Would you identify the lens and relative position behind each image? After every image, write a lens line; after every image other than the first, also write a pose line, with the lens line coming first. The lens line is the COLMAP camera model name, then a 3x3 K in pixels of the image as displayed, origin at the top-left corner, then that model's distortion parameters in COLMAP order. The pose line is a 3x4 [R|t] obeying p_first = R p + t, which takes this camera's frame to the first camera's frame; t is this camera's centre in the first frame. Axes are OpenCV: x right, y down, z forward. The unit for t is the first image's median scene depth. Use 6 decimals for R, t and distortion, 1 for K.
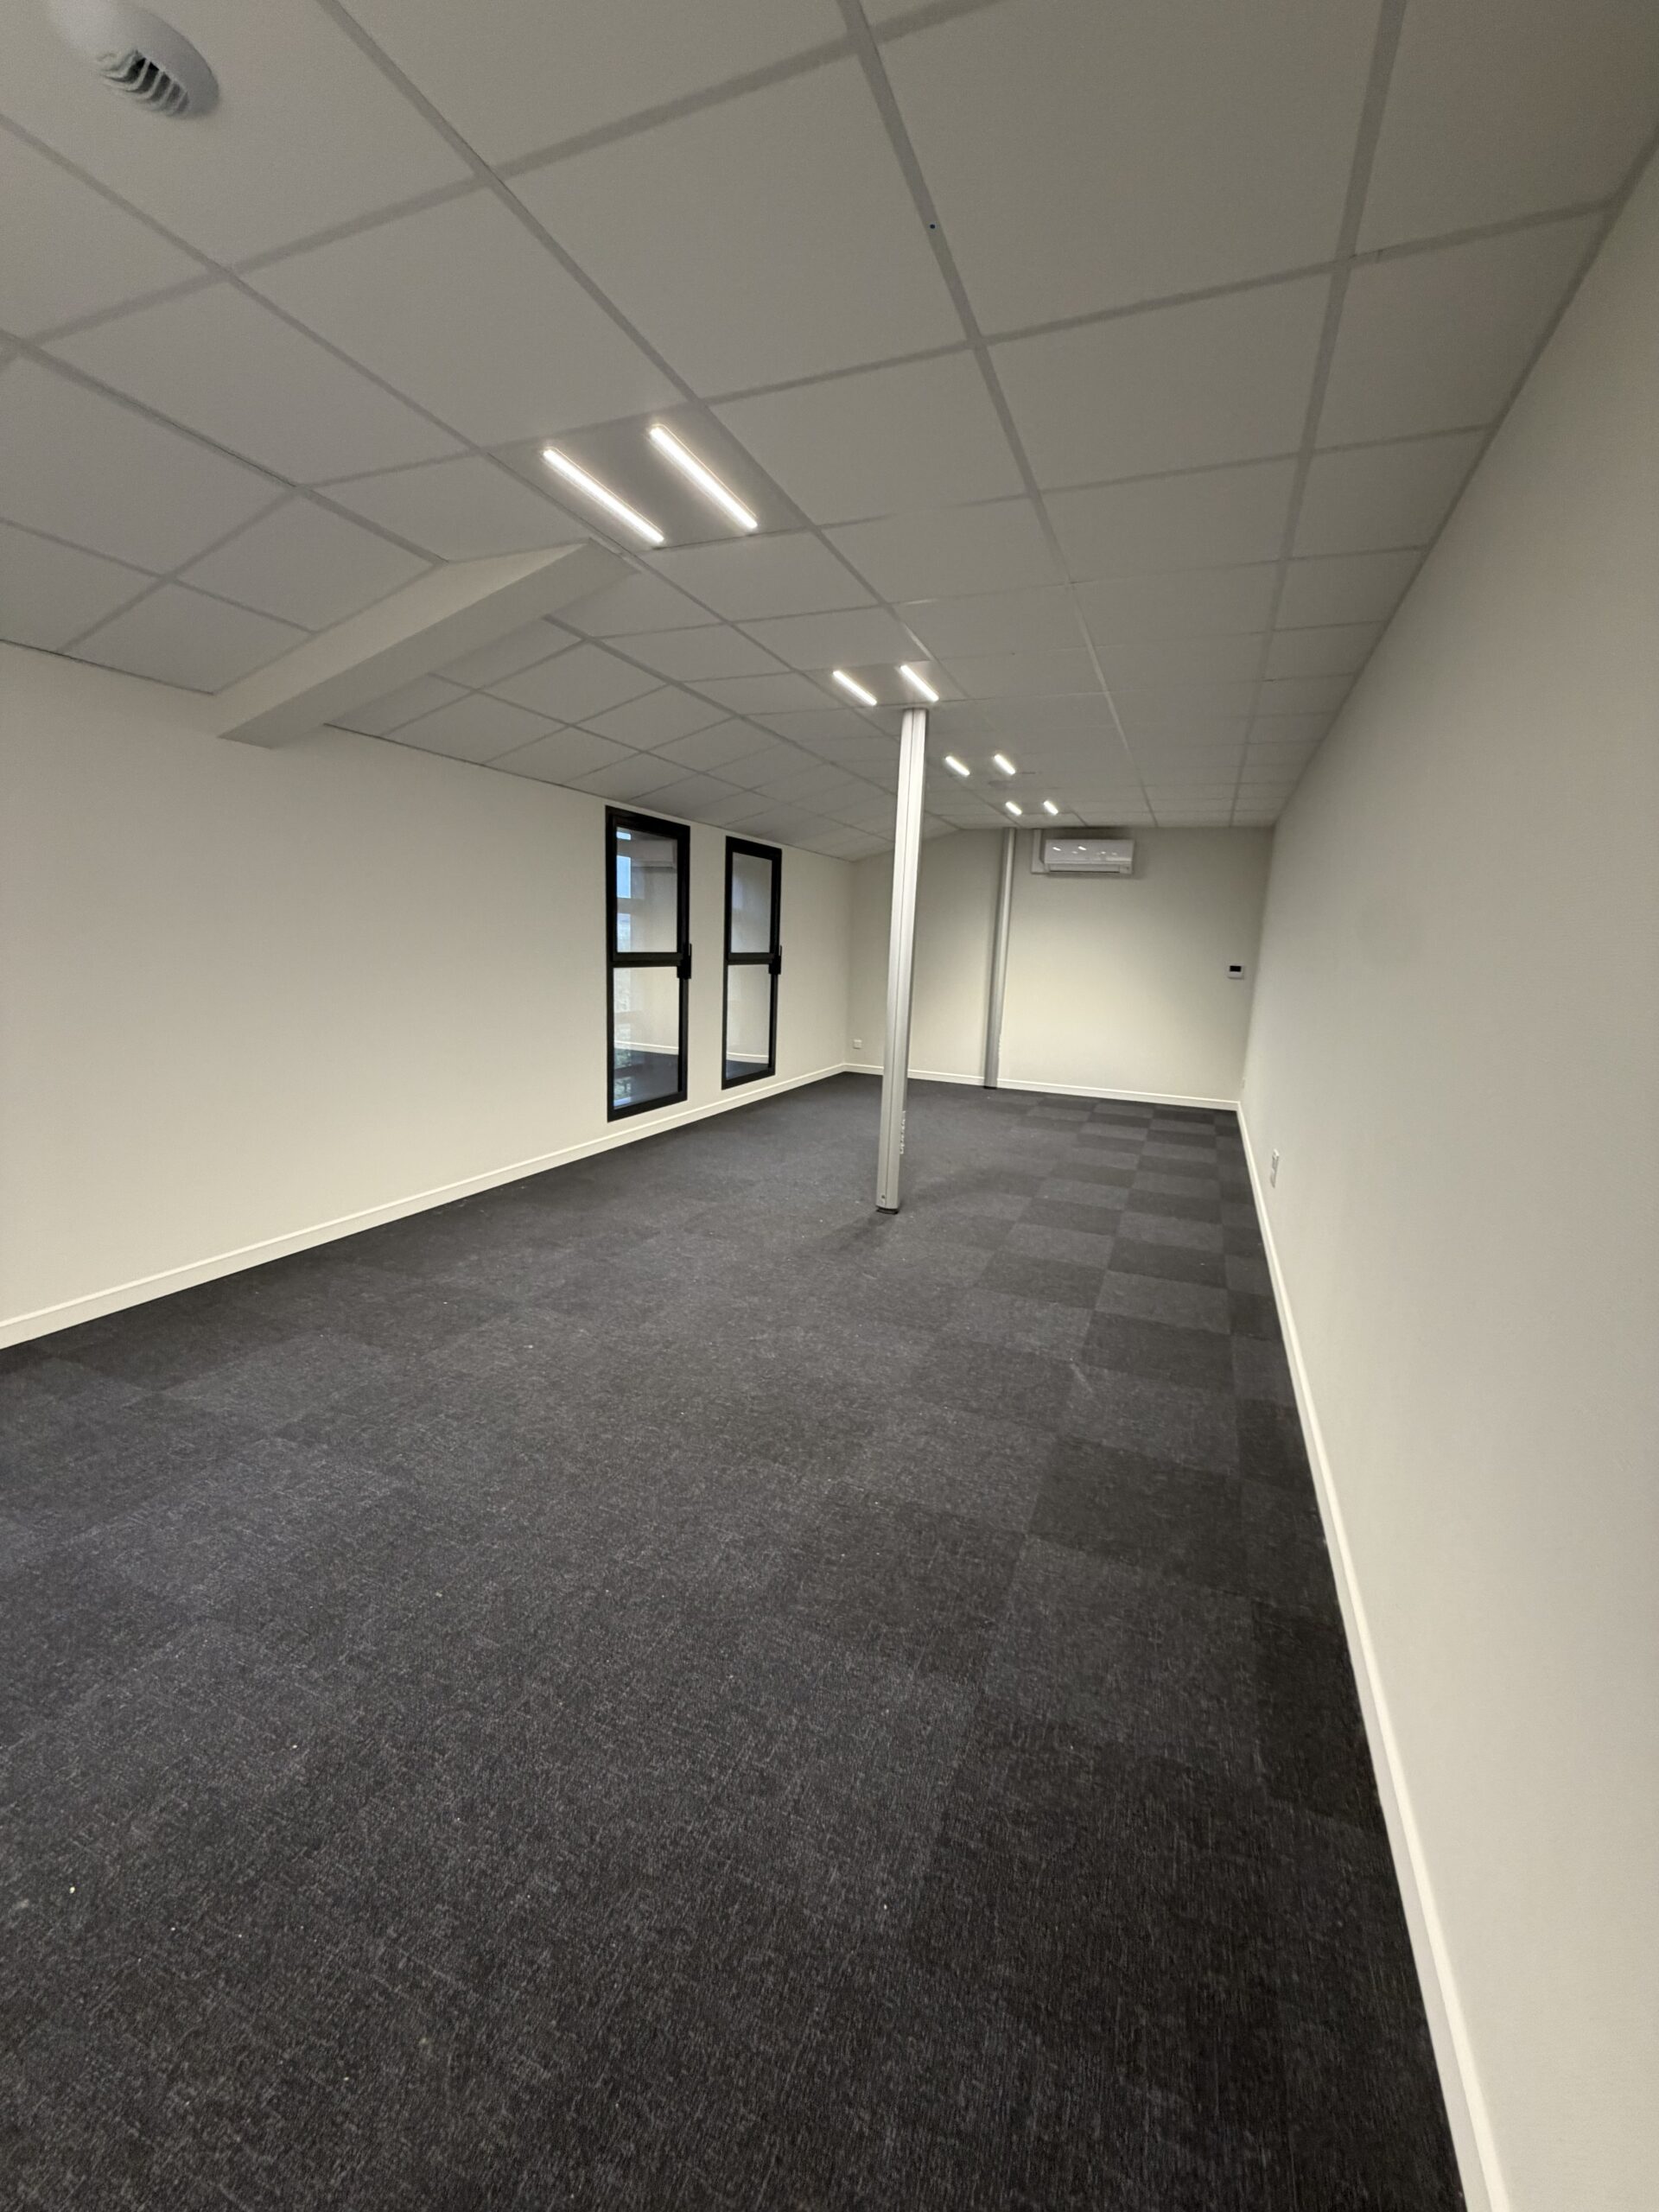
lens RADIAL K [[873.8, 0, 849.3], [0, 873.8, 1108.5], [0, 0, 1]] dist [-0.000111, 0.000038]
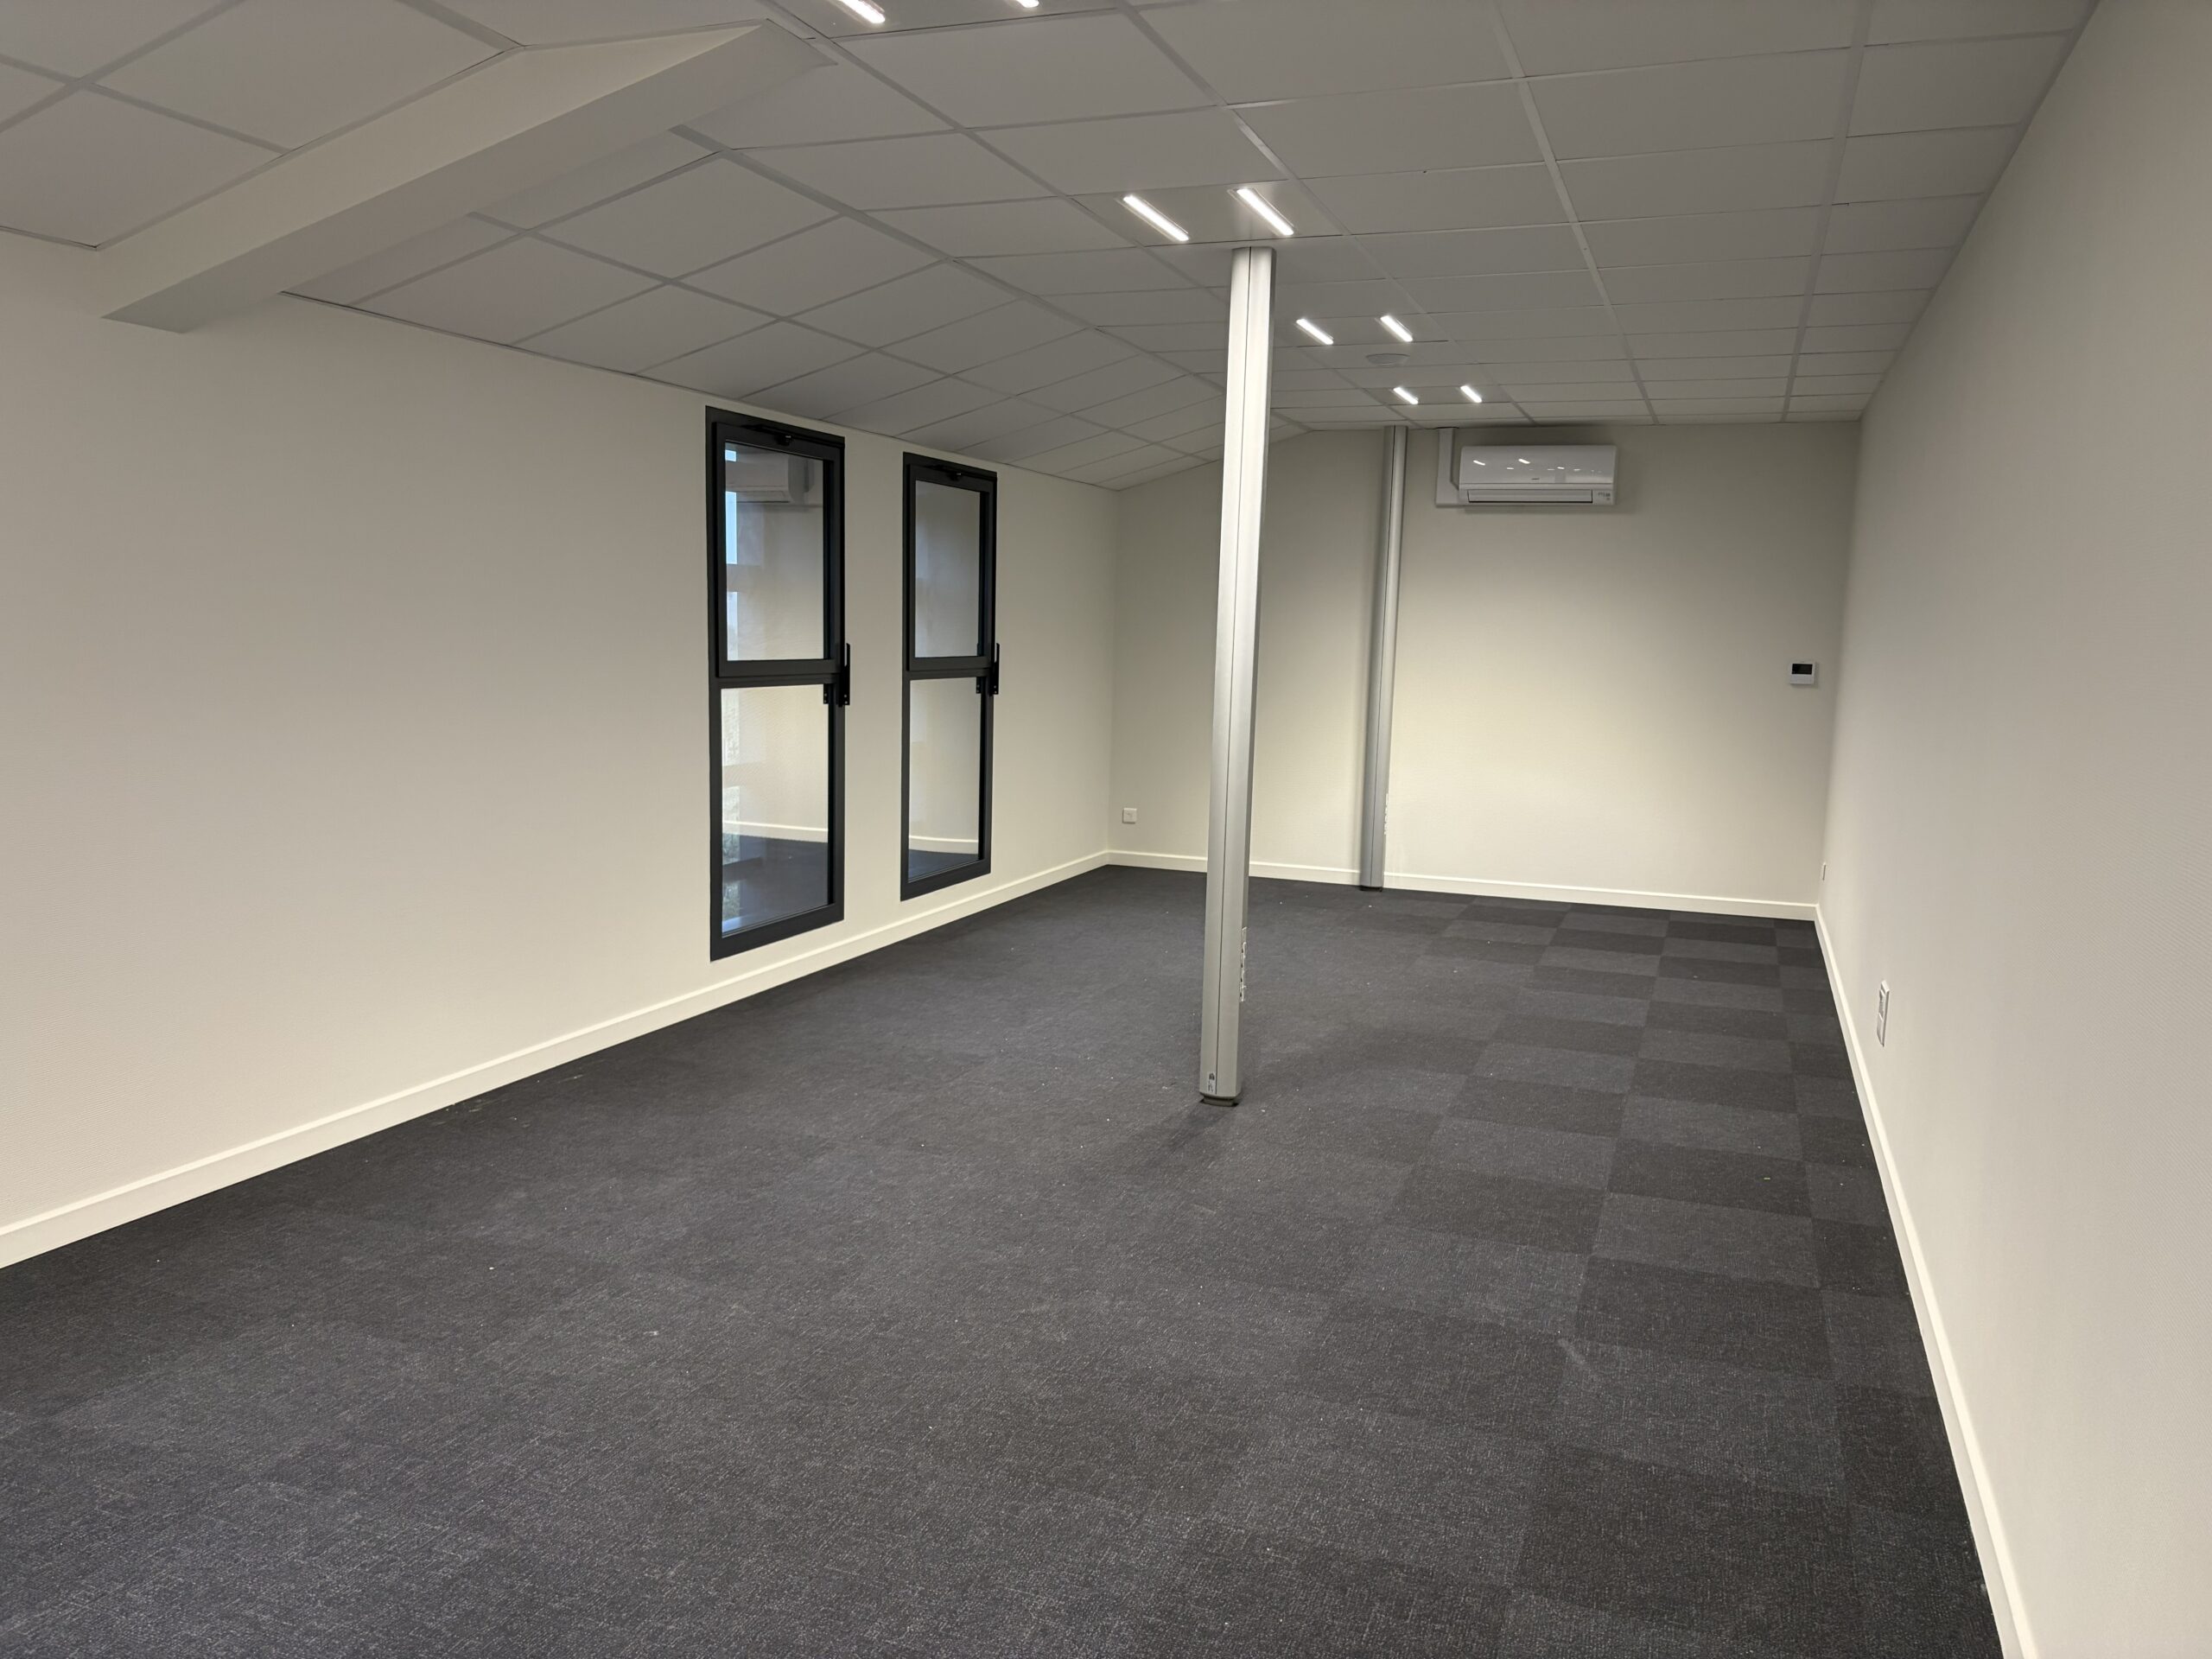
lens RADIAL K [[1696.7, 0, 1115.6], [0, 1696.7, 865.1], [0, 0, 1]] dist [0.029542, -0.029546]
pose [[0.999366, -0.019445, 0.029819, -0.065332], [0.020773, 0.998776, -0.044896, 0.011399], [-0.028909, 0.045487, 0.998547, -0.142322]]
